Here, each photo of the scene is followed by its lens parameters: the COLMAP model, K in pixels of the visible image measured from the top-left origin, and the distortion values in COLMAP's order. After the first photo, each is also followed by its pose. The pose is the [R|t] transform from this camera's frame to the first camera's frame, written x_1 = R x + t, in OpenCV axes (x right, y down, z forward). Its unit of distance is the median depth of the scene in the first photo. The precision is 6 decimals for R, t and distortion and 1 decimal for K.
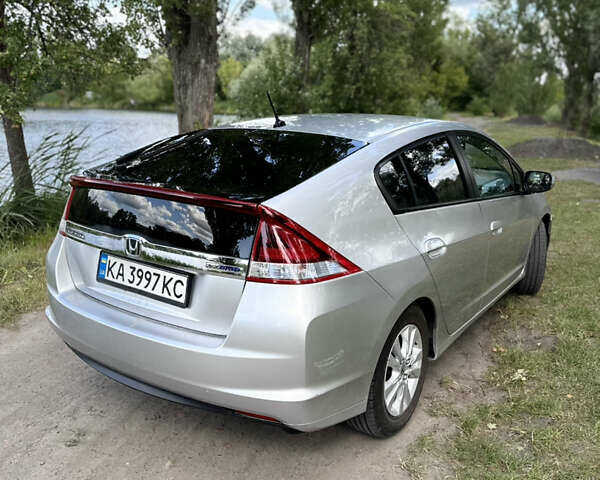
lens RADIAL K [[602.2, 0, 300.0], [0, 602.2, 240.0], [0, 0, 1]] dist [0.151069, -0.447957]
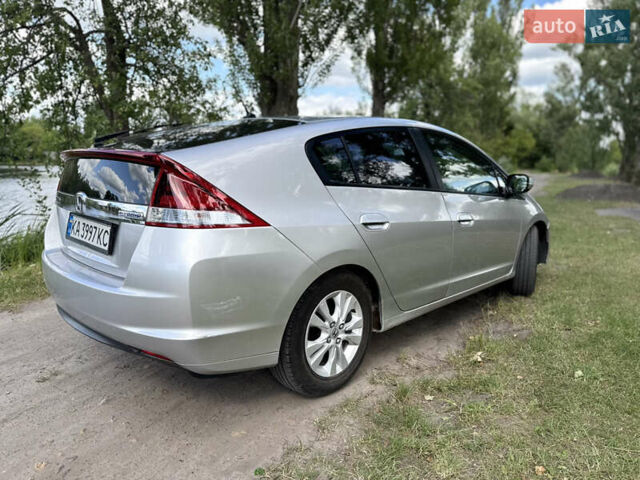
lens RADIAL K [[479.7, 0, 320.0], [0, 479.7, 240.0], [0, 0, 1]] dist [0.088647, -0.183156]
pose [[0.985409, 0.020134, -0.169011, 0.163757], [-0.032846, 0.996809, -0.072757, 0.065786], [0.167006, 0.077246, 0.982925, 0.092918]]
